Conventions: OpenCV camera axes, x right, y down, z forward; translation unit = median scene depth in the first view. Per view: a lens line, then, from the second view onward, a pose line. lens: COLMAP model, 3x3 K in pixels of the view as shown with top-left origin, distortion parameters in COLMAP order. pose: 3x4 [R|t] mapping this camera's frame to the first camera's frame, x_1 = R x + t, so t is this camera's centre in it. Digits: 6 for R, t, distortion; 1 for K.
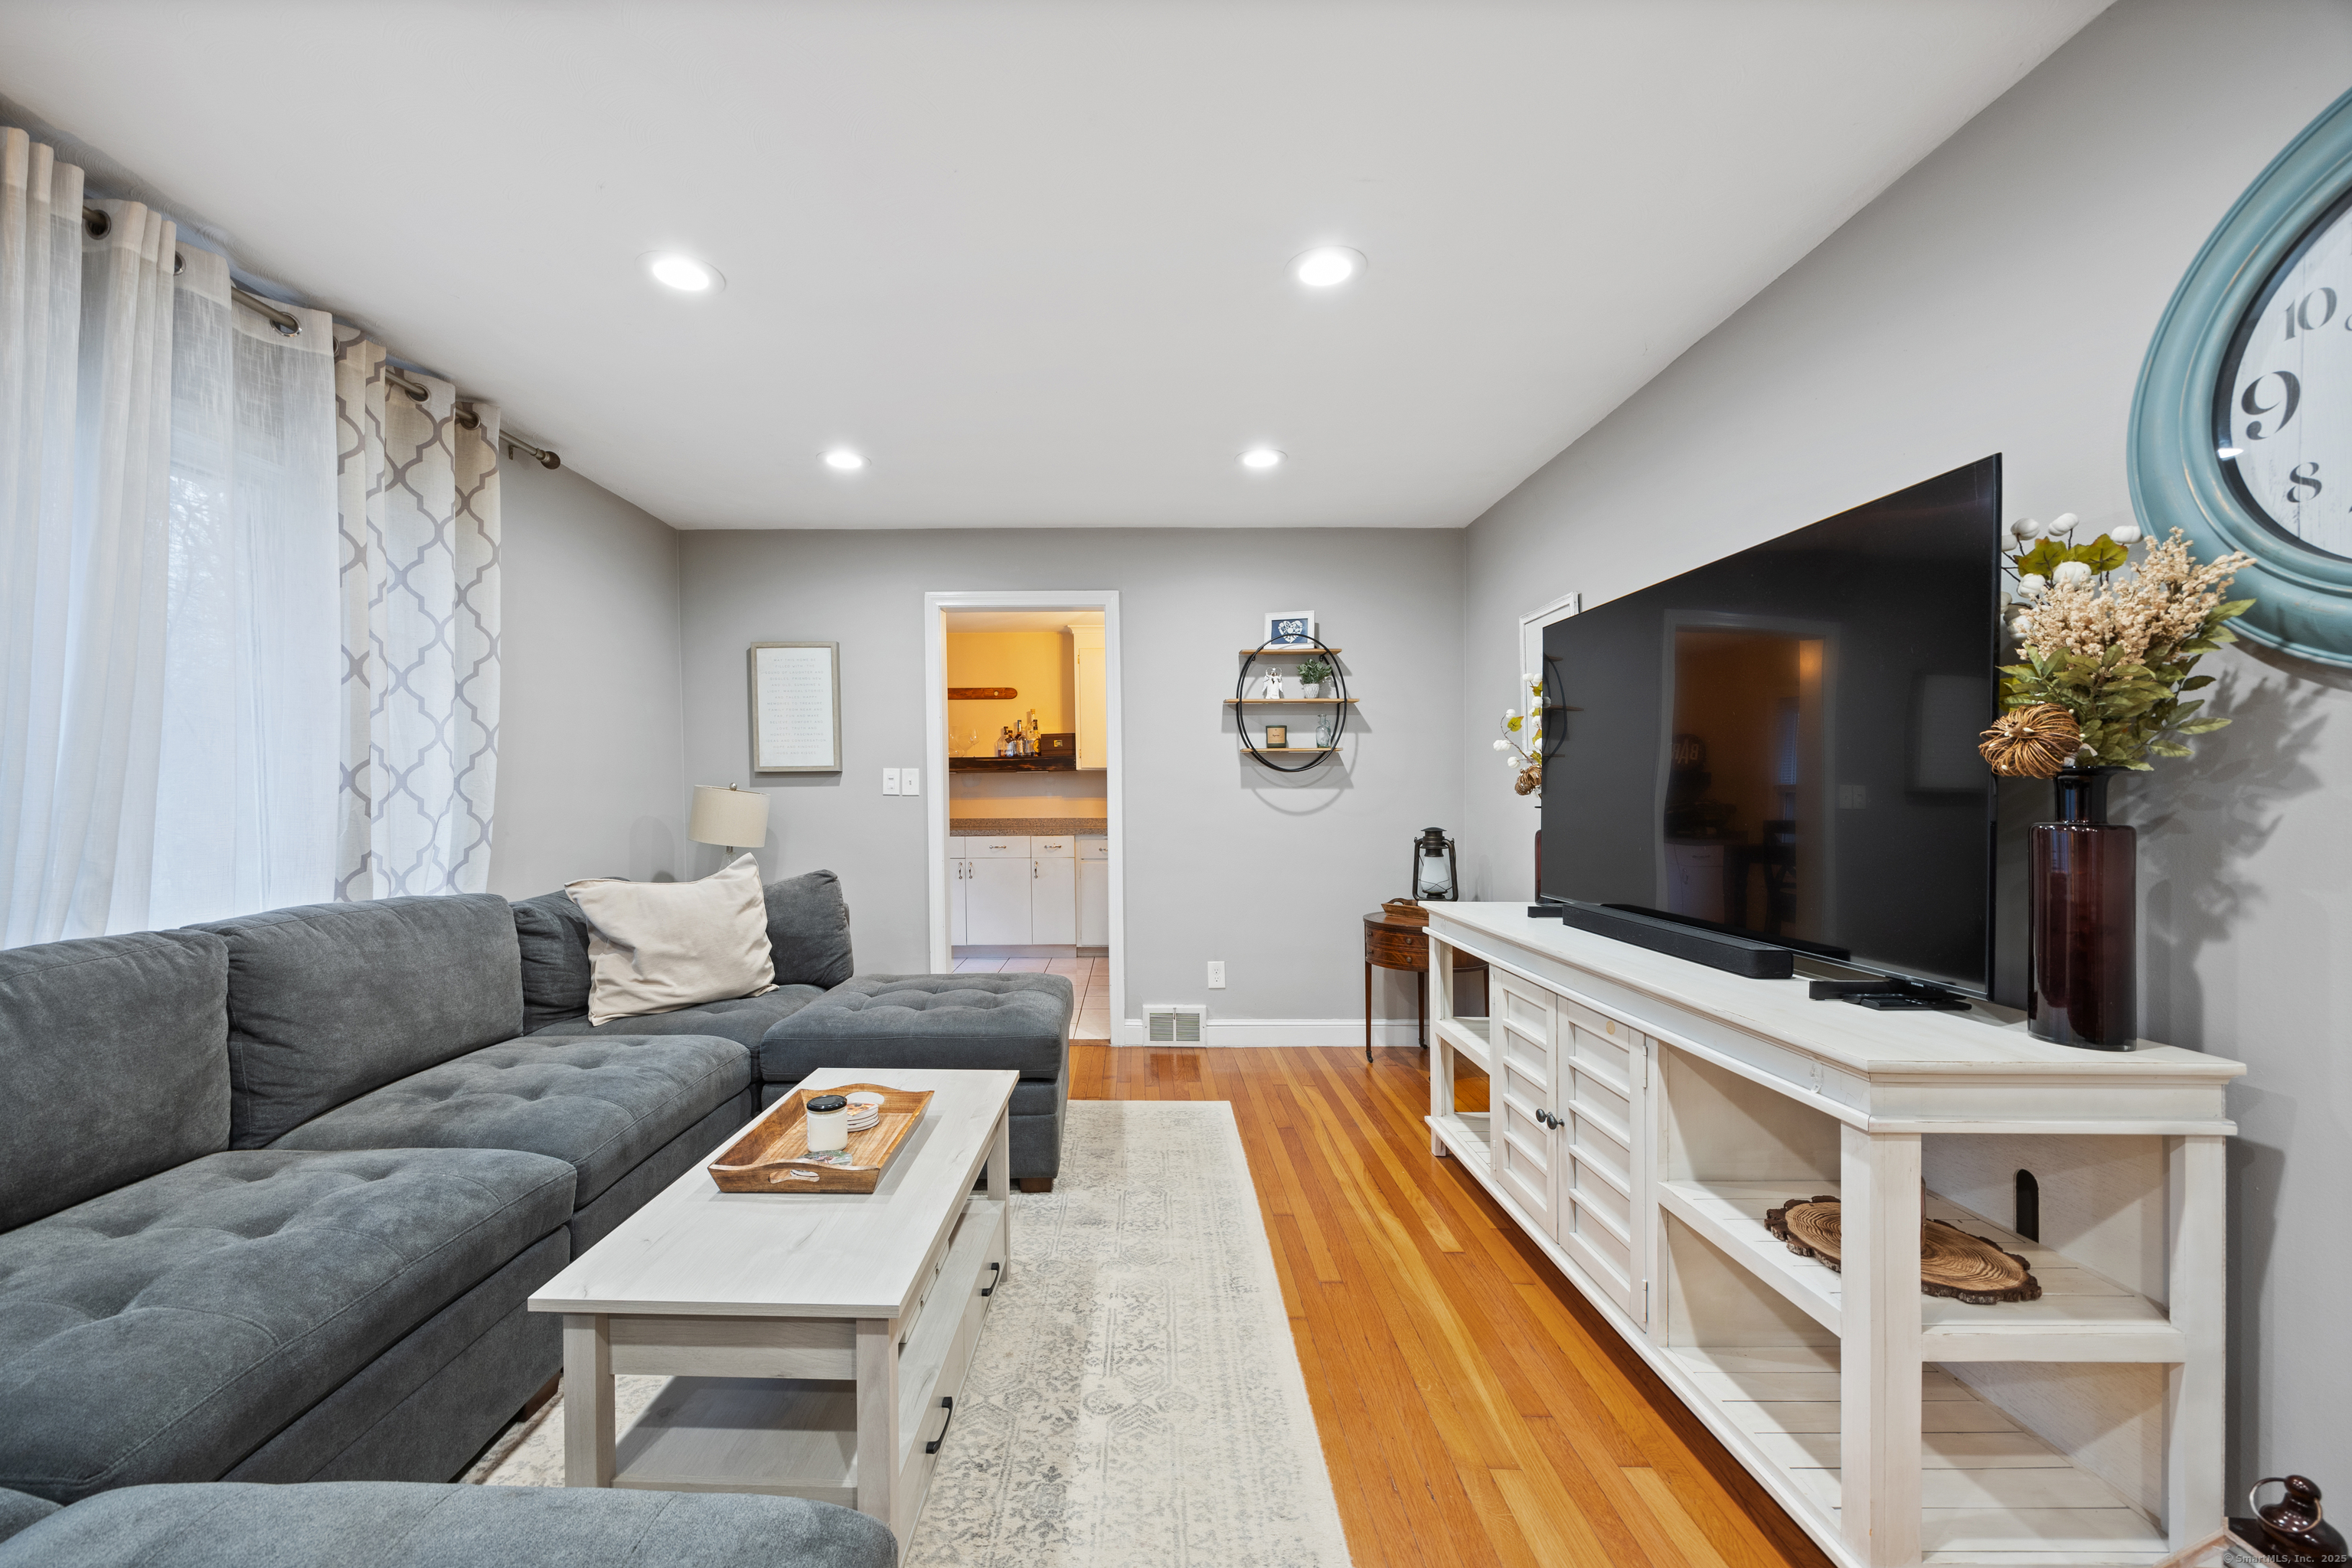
lens RADIAL K [[932.3, 0, 1125.0], [0, 932.3, 795.3], [0, 0, 1]] dist [0.000855, 0.000100]
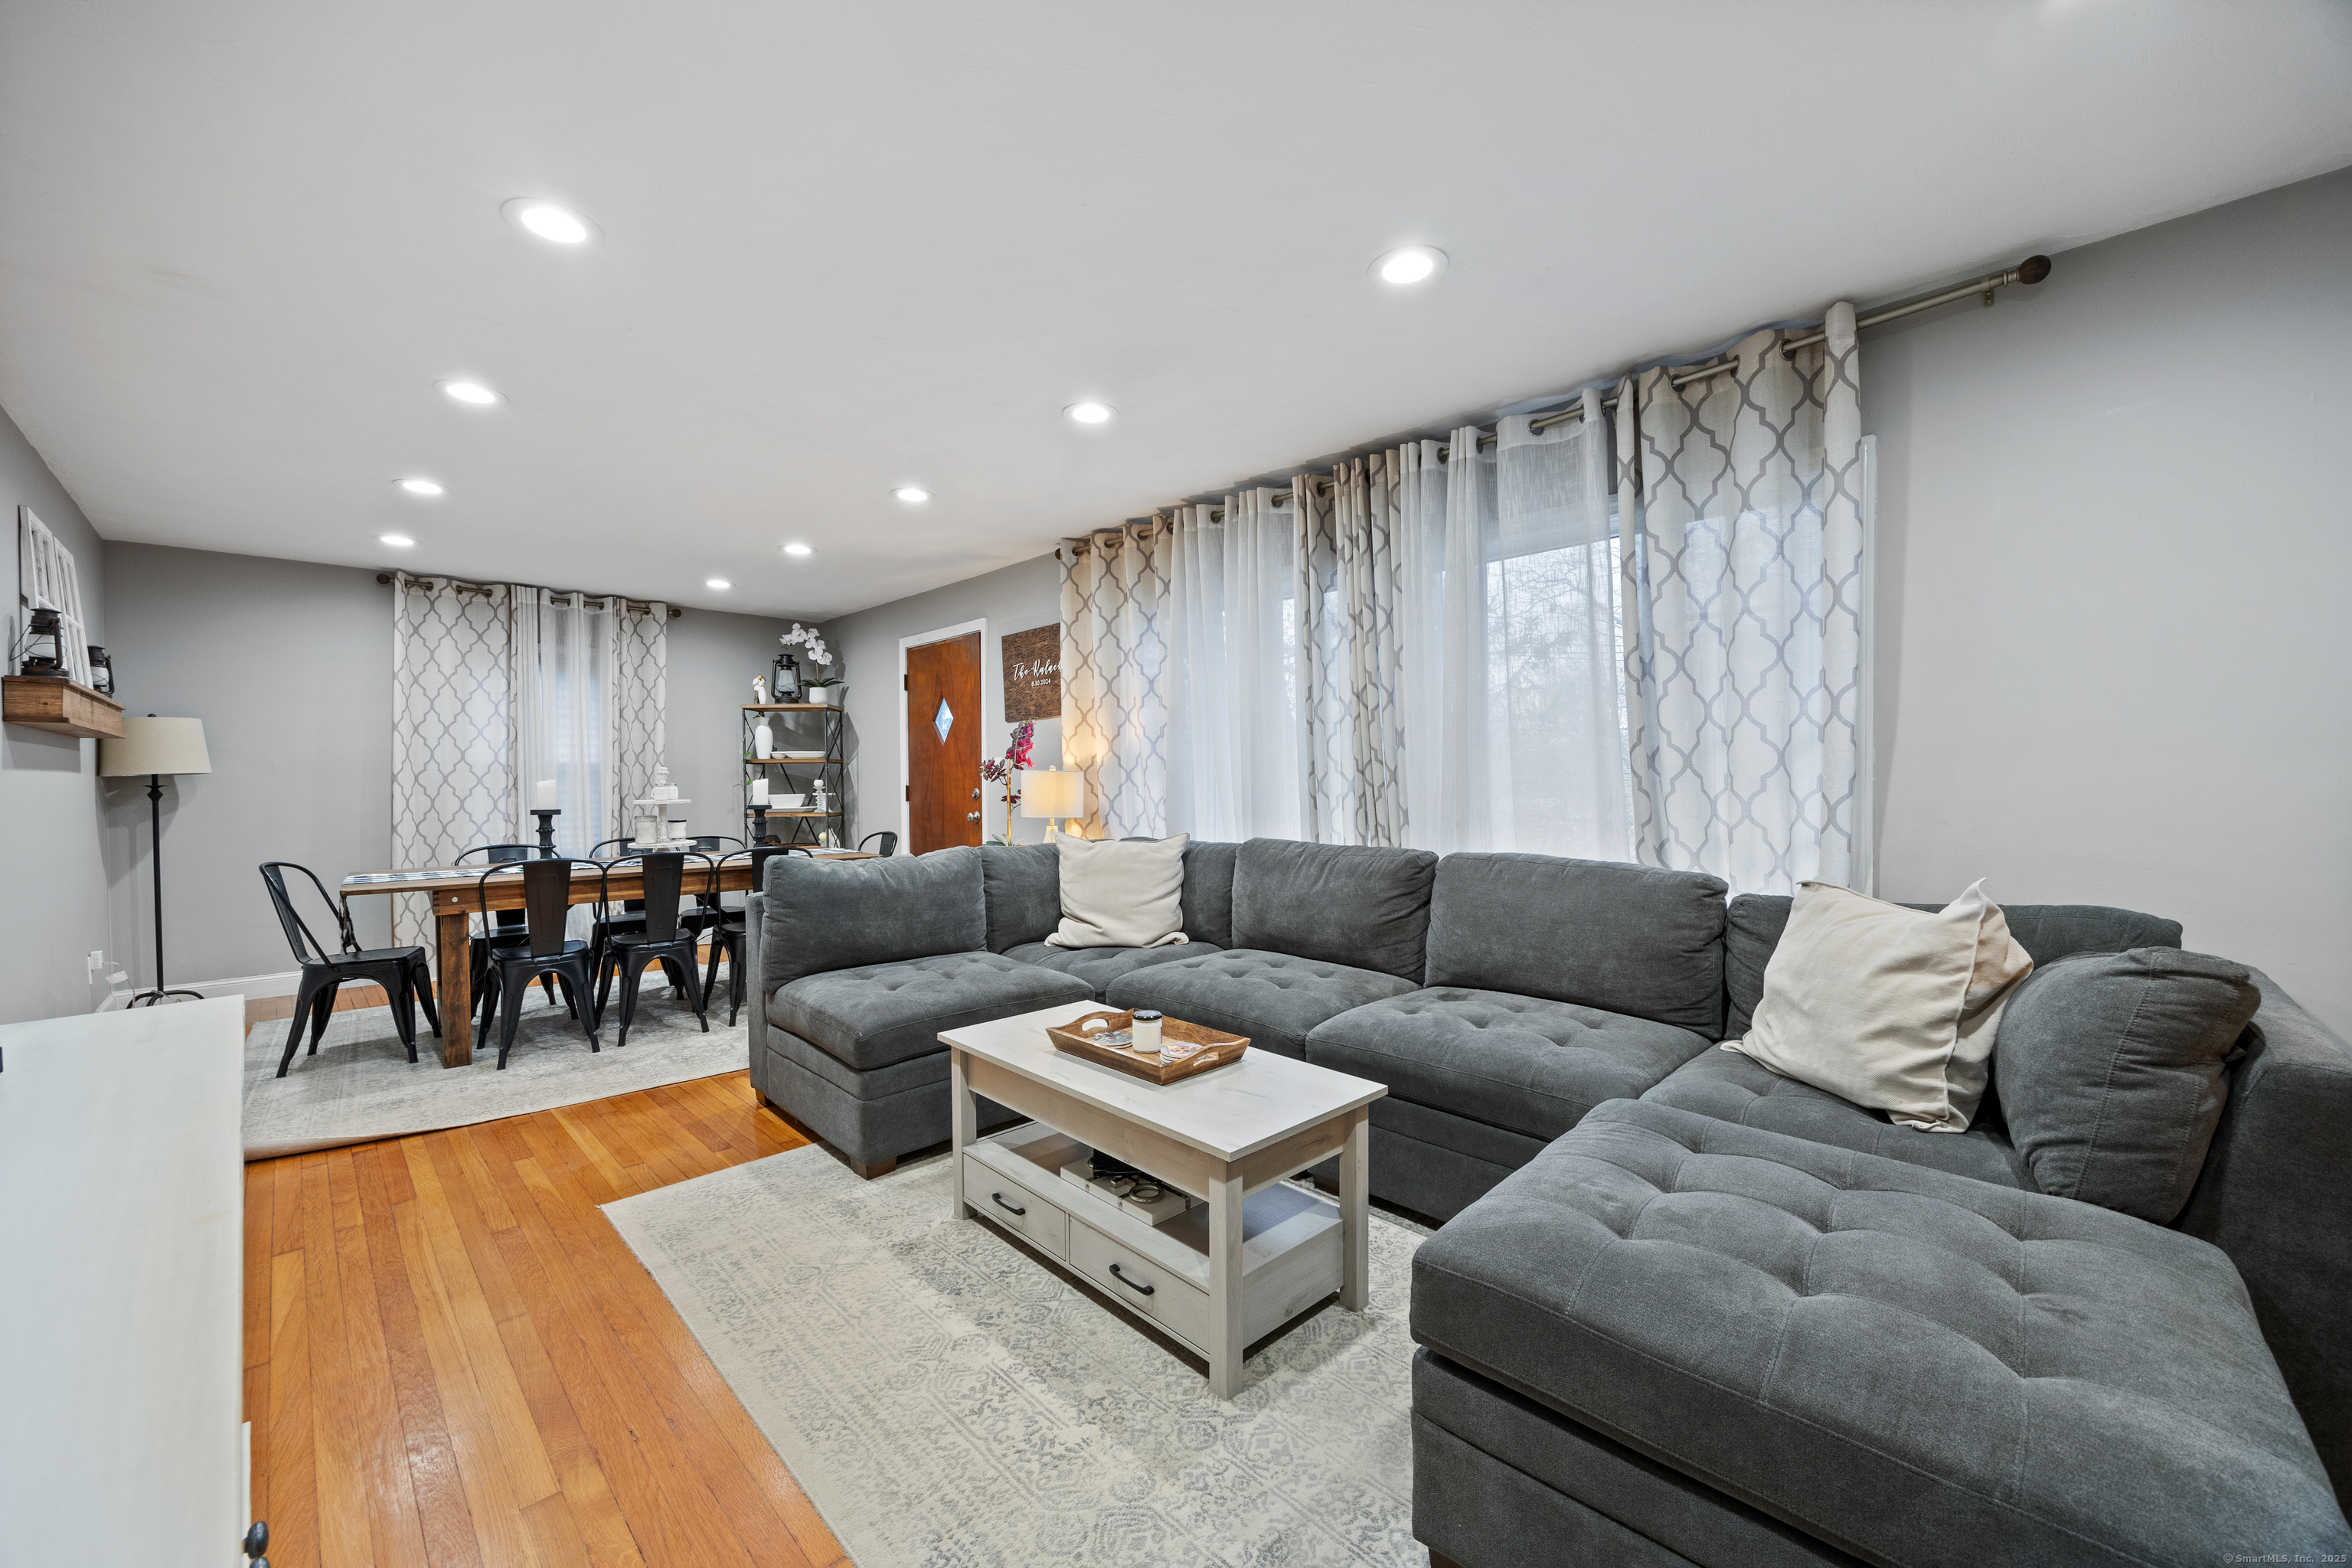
lens RADIAL K [[909.2, 0, 1172.9], [0, 909.2, 790.1], [0, 0, 1]] dist [0.000196, -0.000626]
pose [[-0.706891, 0.017480, -0.707106, 0.328646], [0.008099, 0.999829, 0.016620, -0.002052], [0.707276, 0.006021, -0.706912, 1.155125]]
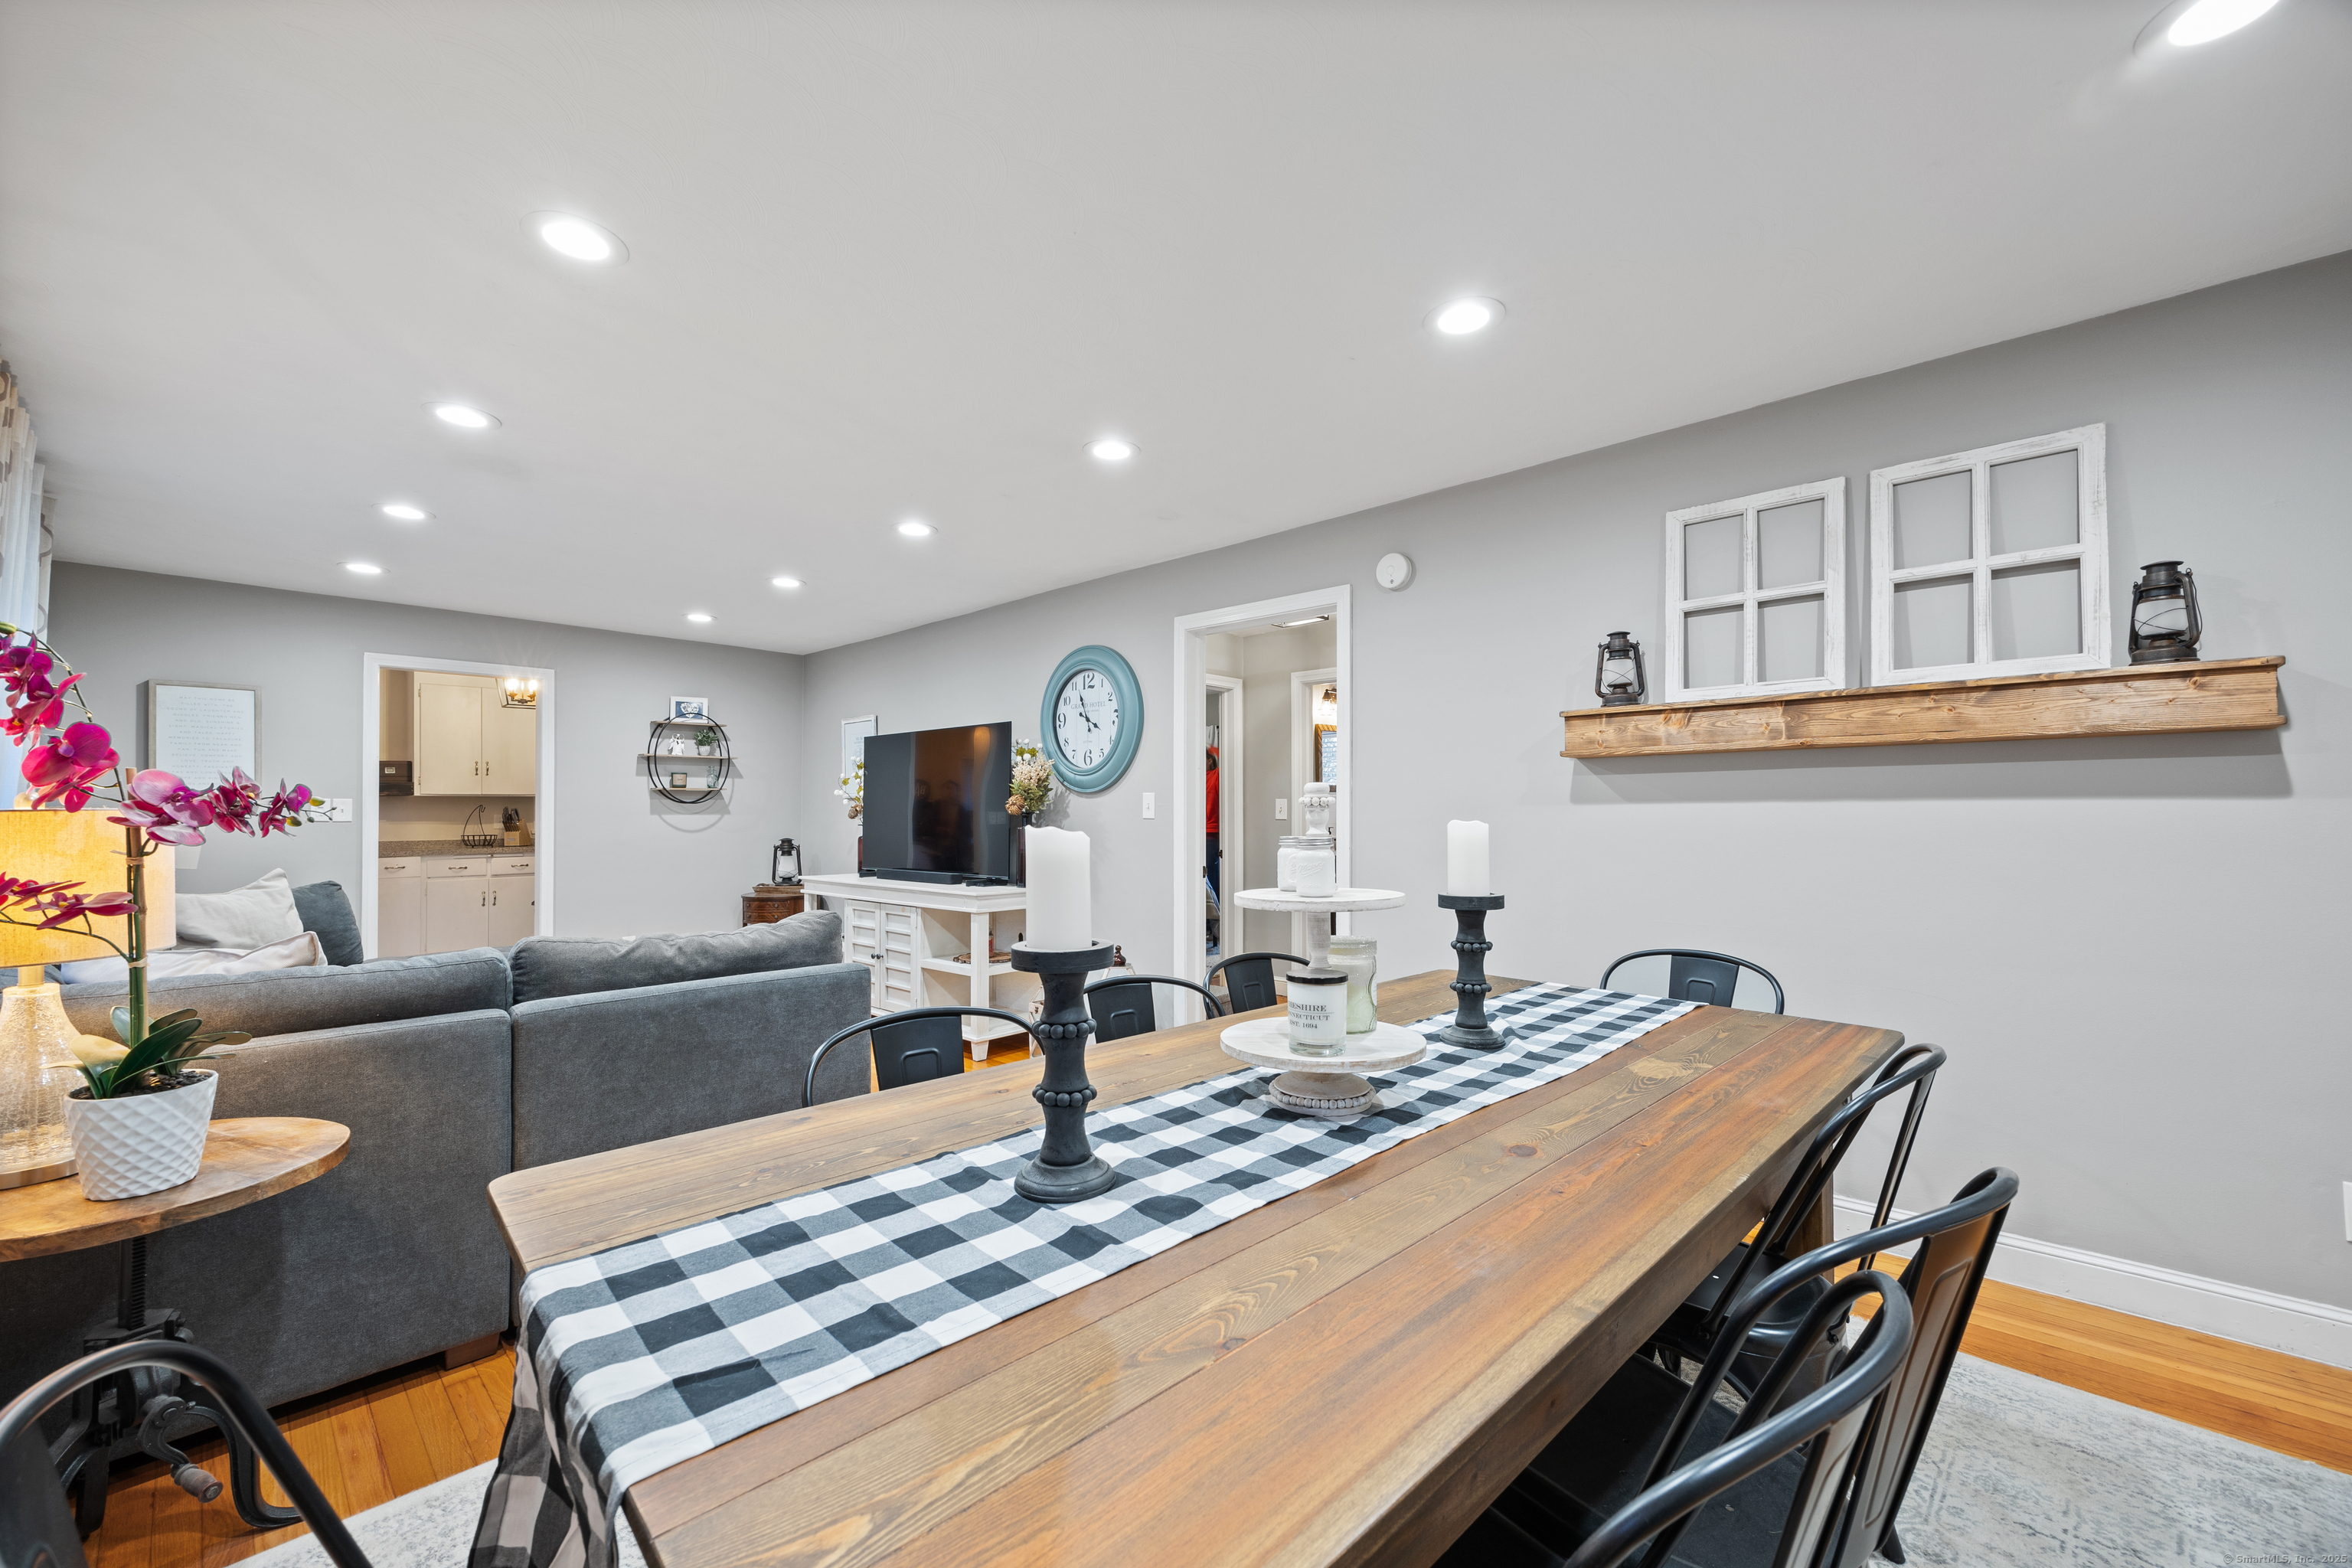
lens RADIAL K [[907.9, 0, 1167.2], [0, 907.9, 788.4], [0, 0, 1]] dist [0.000679, 0.000171]
pose [[0.676542, 0.018885, 0.736161, -0.552850], [0.002574, 0.999604, -0.028008, -0.009840], [-0.736399, 0.020843, 0.676226, -0.818118]]
